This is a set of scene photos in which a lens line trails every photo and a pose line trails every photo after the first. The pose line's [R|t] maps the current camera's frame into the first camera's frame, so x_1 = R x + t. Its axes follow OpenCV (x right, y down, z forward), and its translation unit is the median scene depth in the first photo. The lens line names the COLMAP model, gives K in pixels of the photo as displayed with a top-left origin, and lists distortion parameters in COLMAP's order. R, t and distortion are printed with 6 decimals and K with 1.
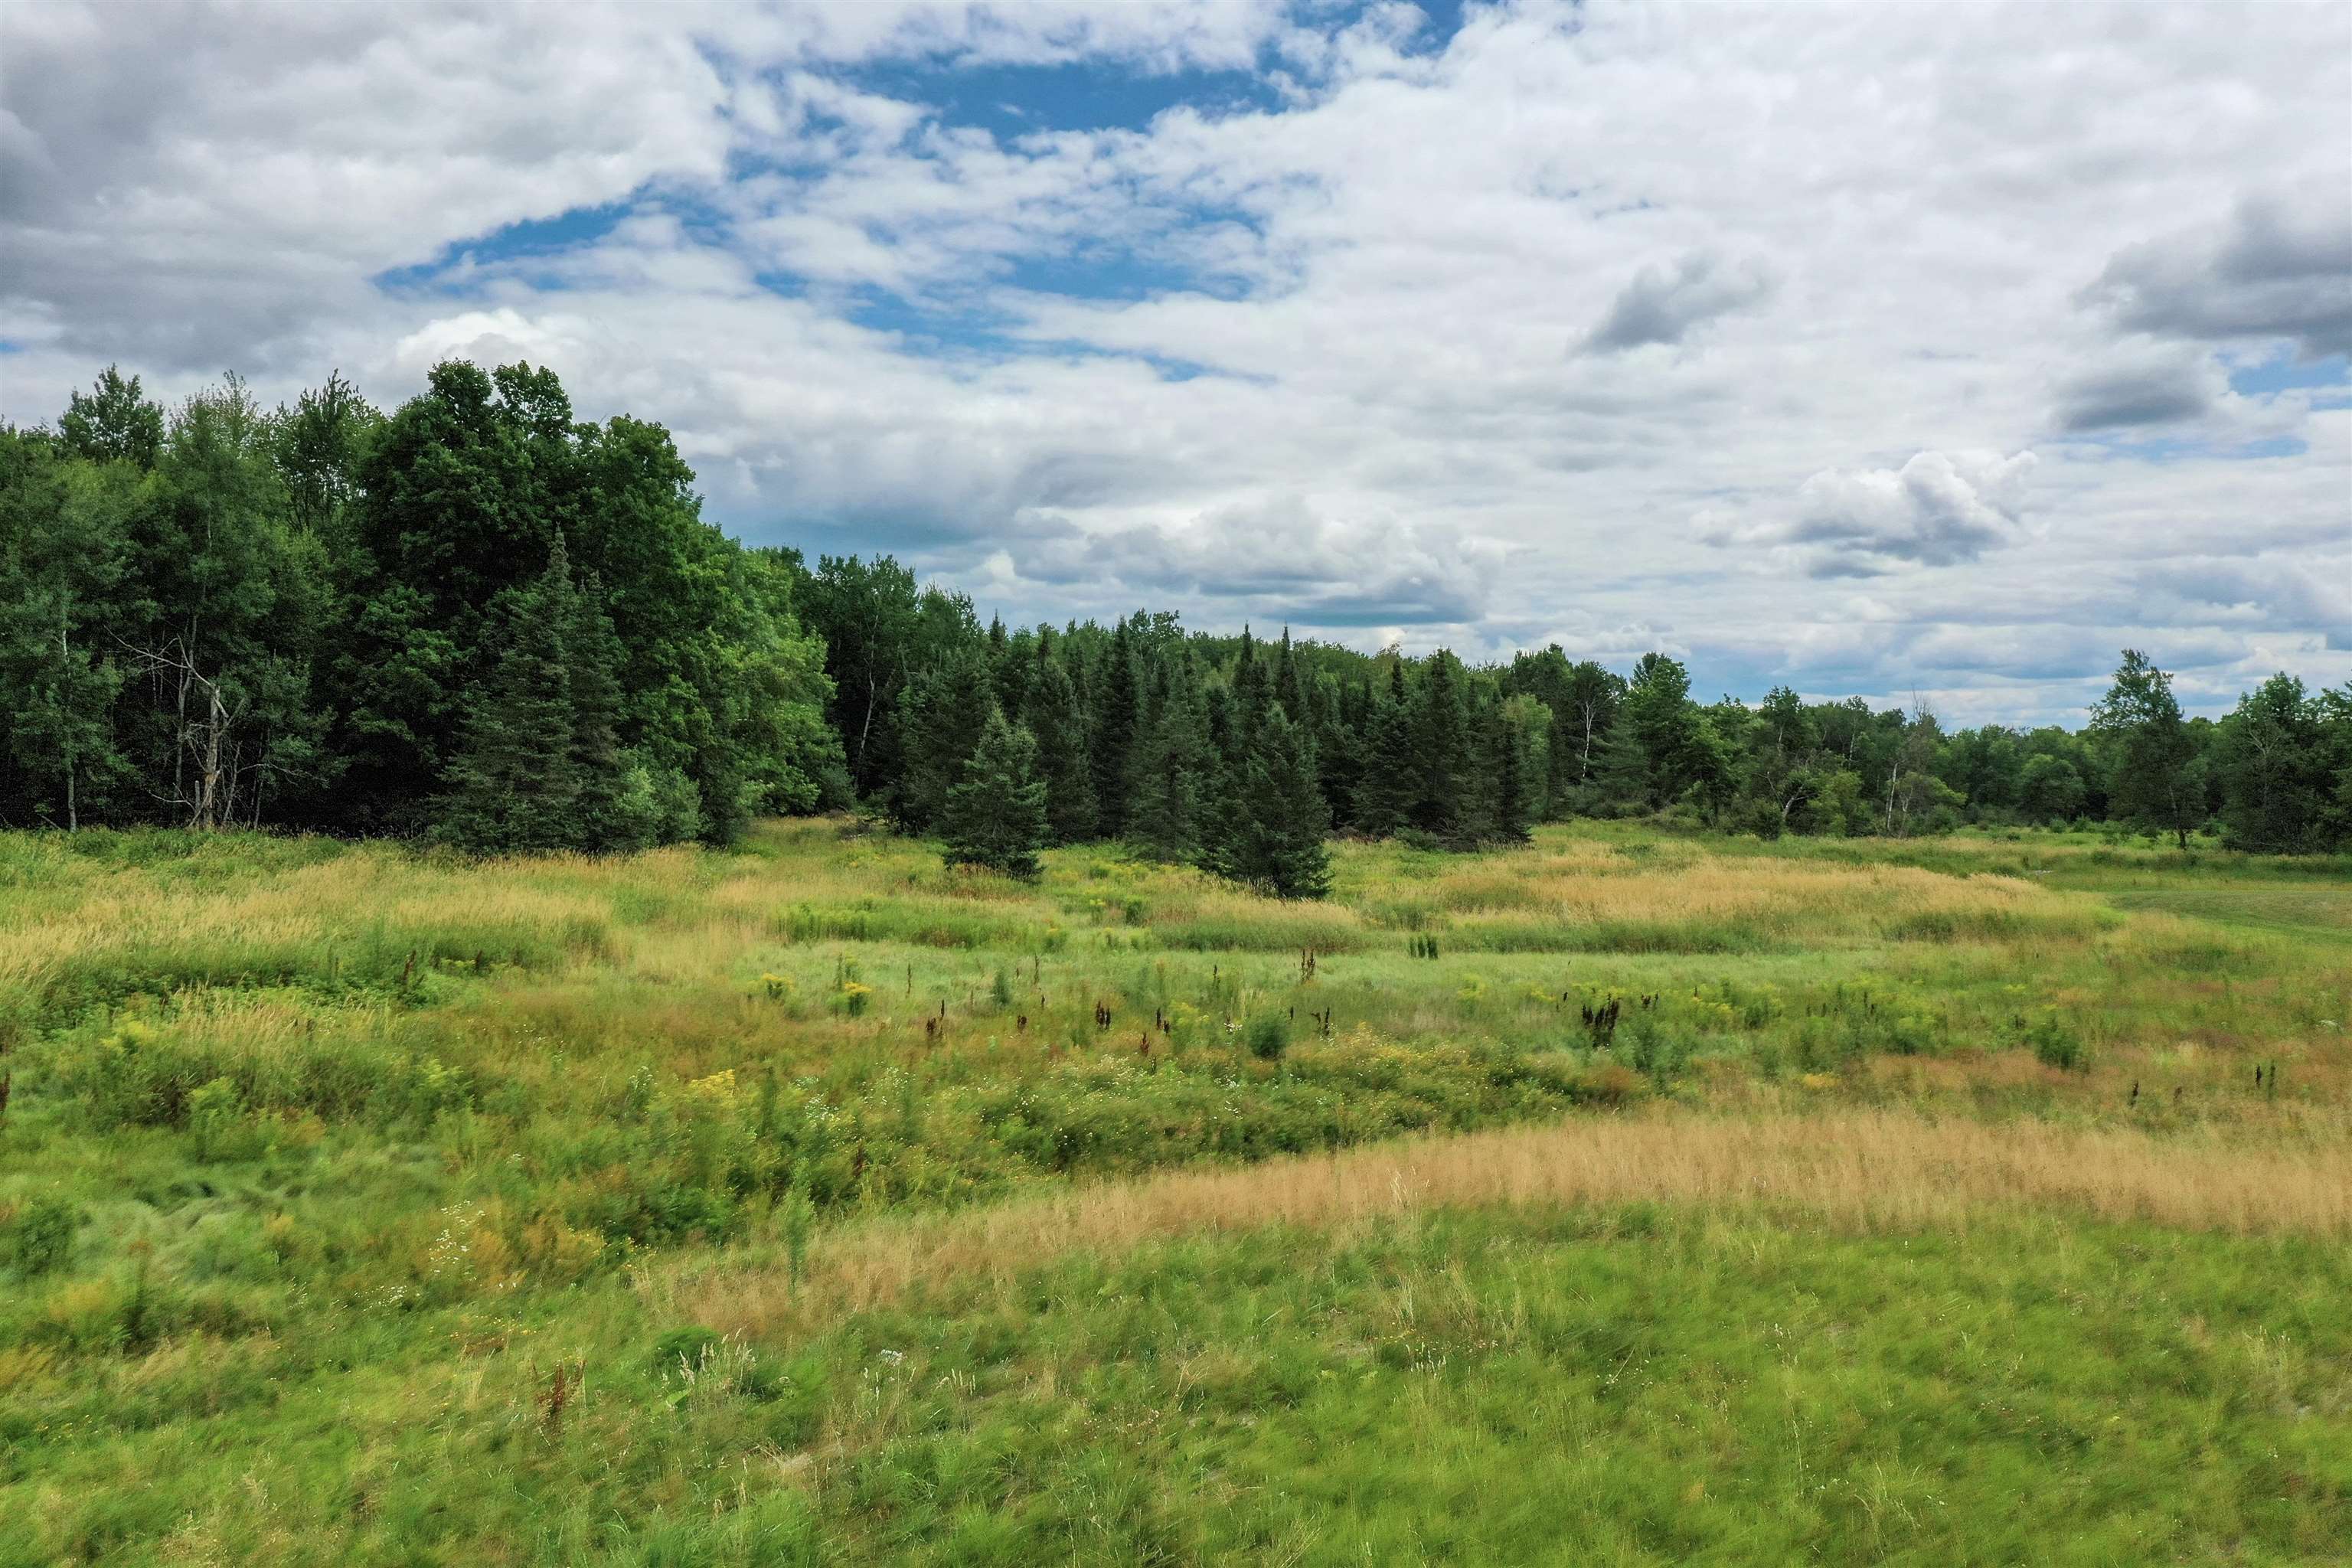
lens RADIAL K [[1835.3, 0, 1177.0], [0, 1835.3, 788.0], [0, 0, 1]] dist [-0.003296, 0.005041]
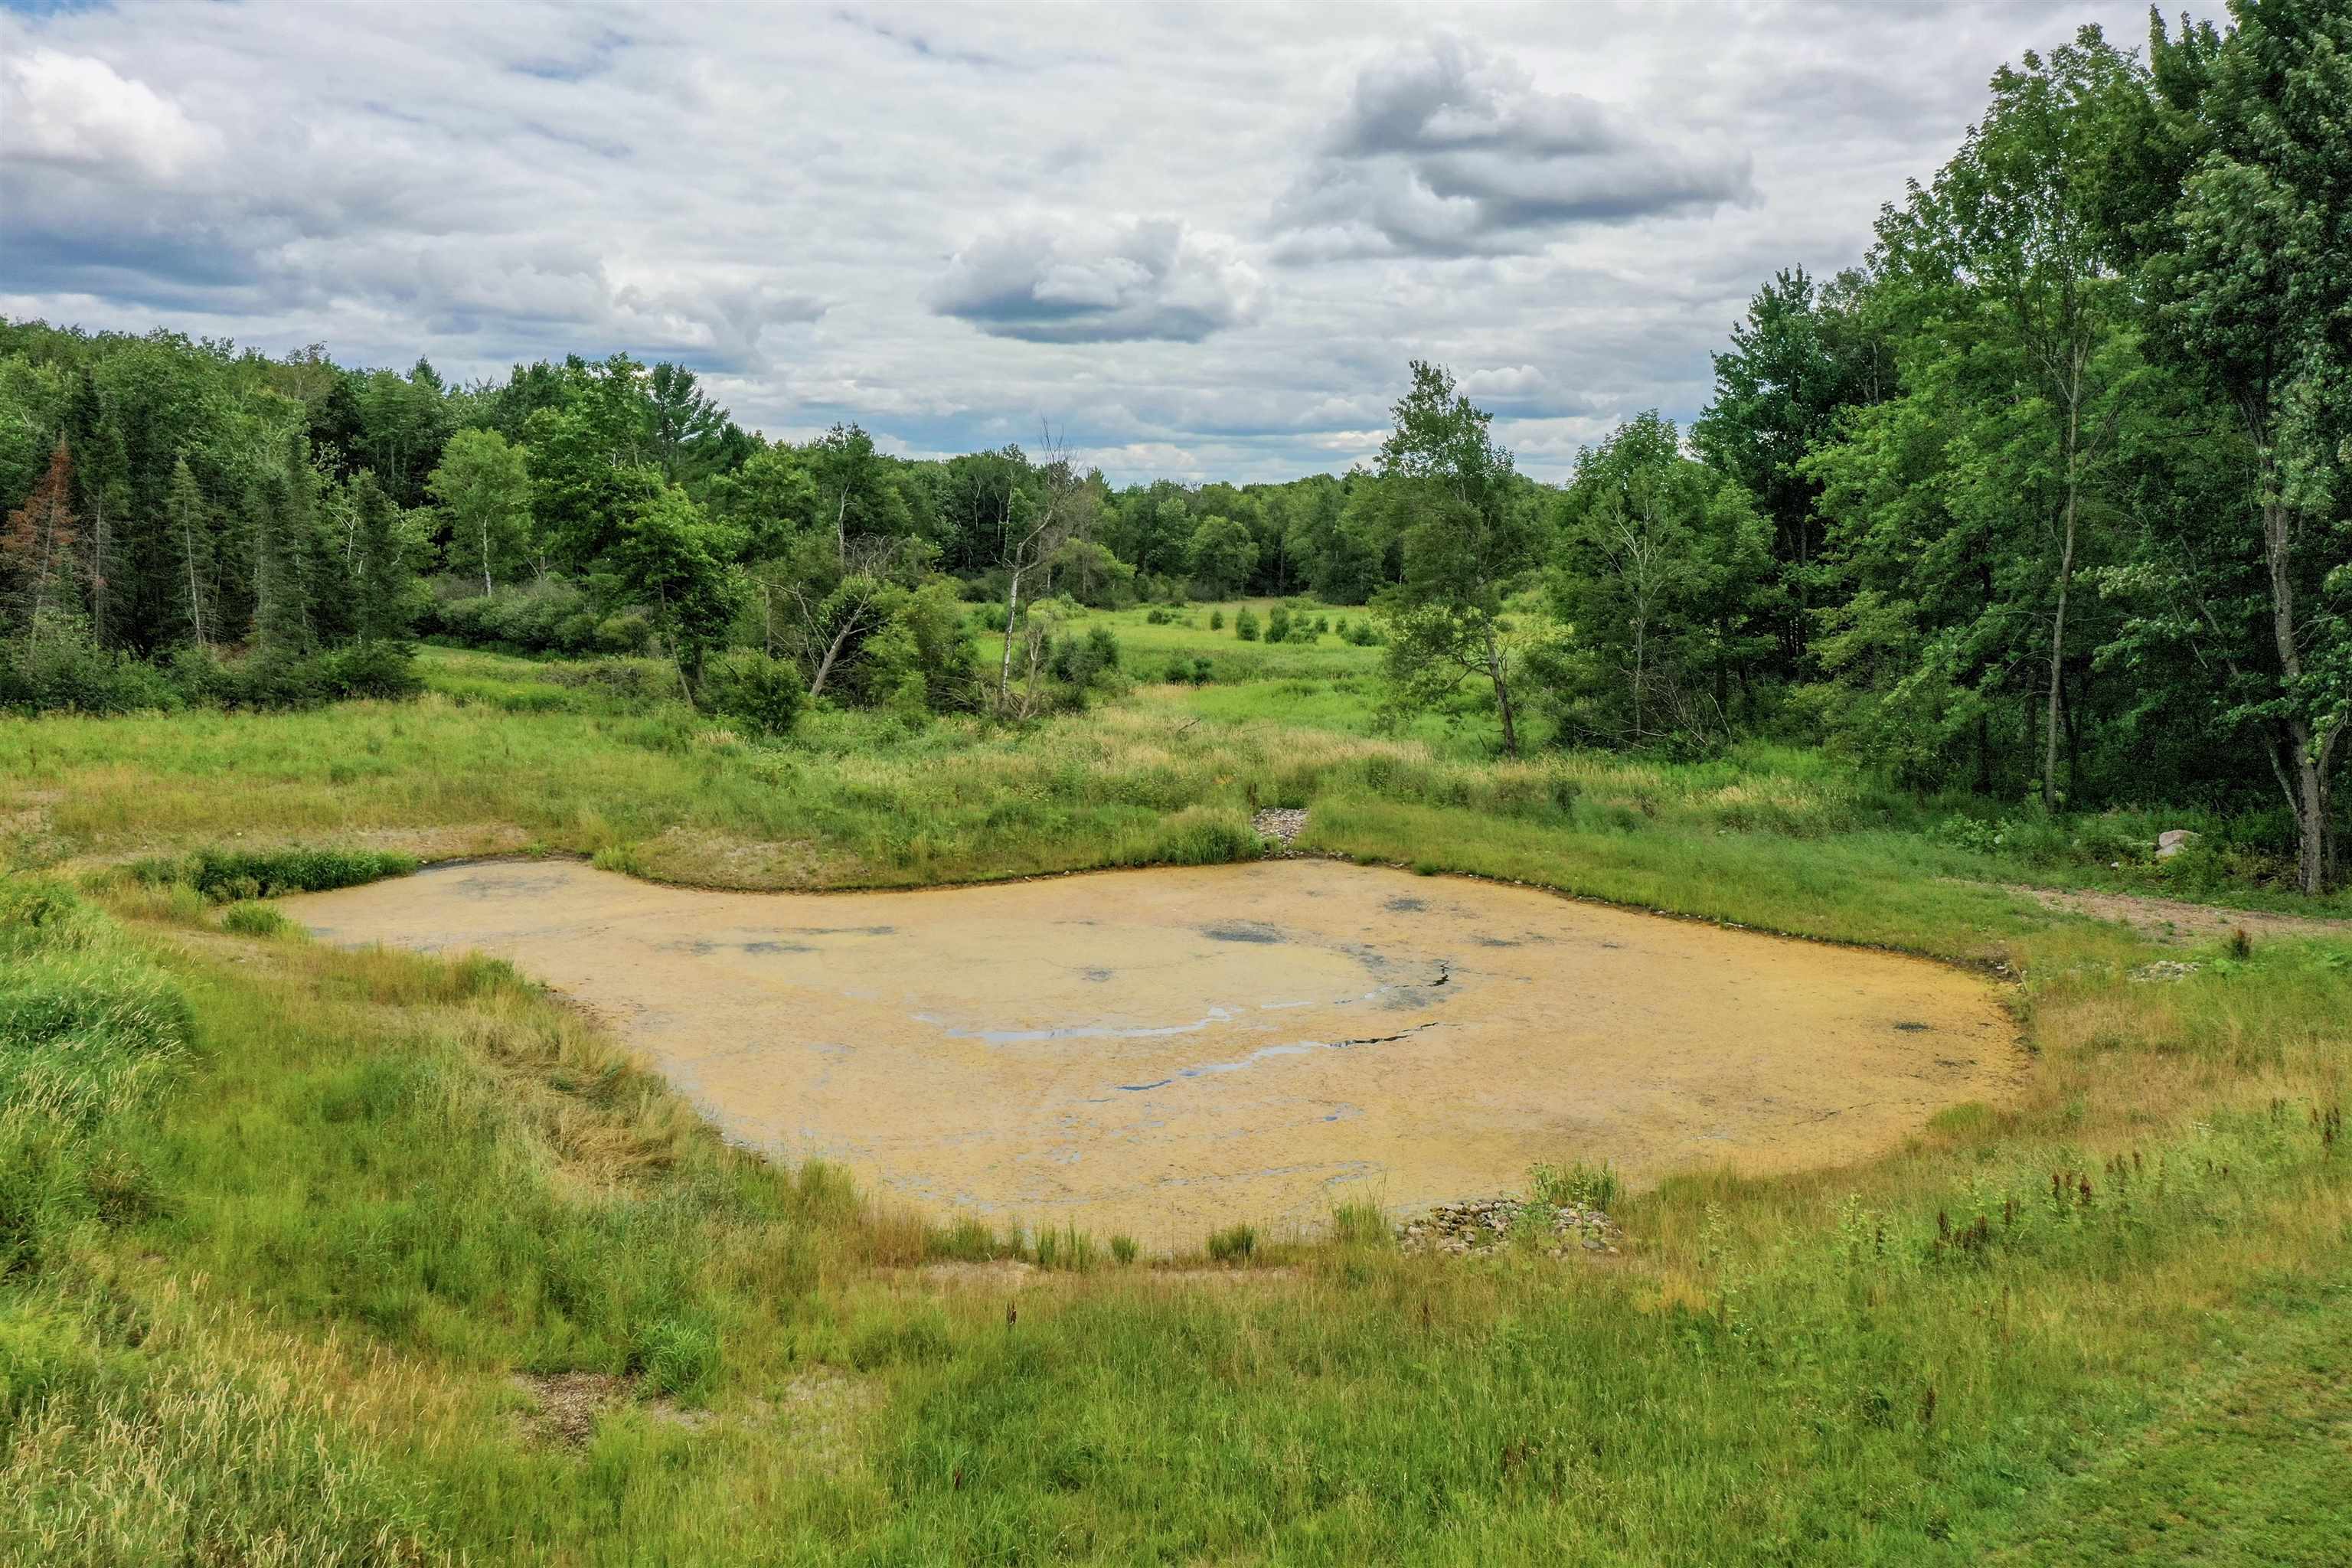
lens RADIAL K [[1835.3, 0, 1177.0], [0, 1835.3, 788.0], [0, 0, 1]] dist [-0.003296, 0.005041]
pose [[0.909249, -0.058036, 0.412188, 0.201891], [0.000819, 0.990480, 0.137651, -0.023439], [-0.416253, -0.124821, 0.900640, 0.471617]]
